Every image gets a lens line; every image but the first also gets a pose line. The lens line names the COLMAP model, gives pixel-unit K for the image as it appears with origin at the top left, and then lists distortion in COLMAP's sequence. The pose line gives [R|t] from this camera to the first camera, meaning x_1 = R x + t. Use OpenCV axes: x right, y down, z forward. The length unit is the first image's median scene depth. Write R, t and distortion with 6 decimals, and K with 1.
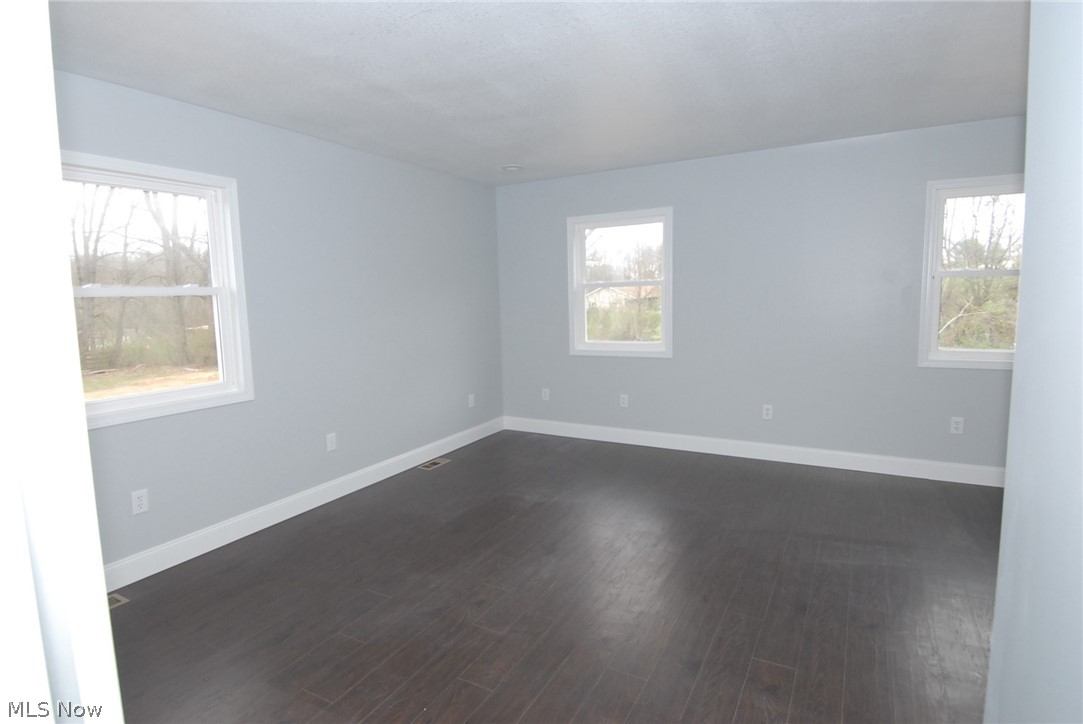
lens RADIAL K [[569.3, 0, 535.9], [0, 569.3, 359.8], [0, 0, 1]] dist [0.040134, -0.040697]
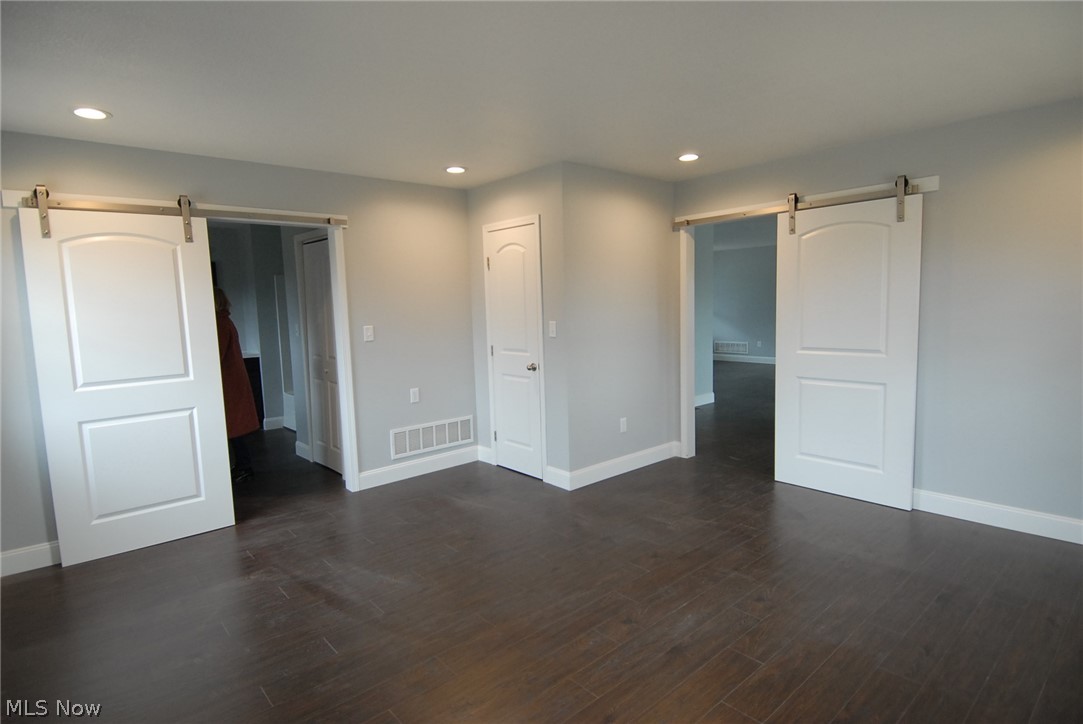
lens RADIAL K [[566.3, 0, 541.5], [0, 566.3, 362.0], [0, 0, 1]] dist [0.046455, -0.045805]
pose [[-0.941650, 0.018668, 0.336074, -0.081144], [0.091576, 0.975005, 0.202432, -0.240292], [-0.323895, 0.221396, -0.919824, 1.986658]]
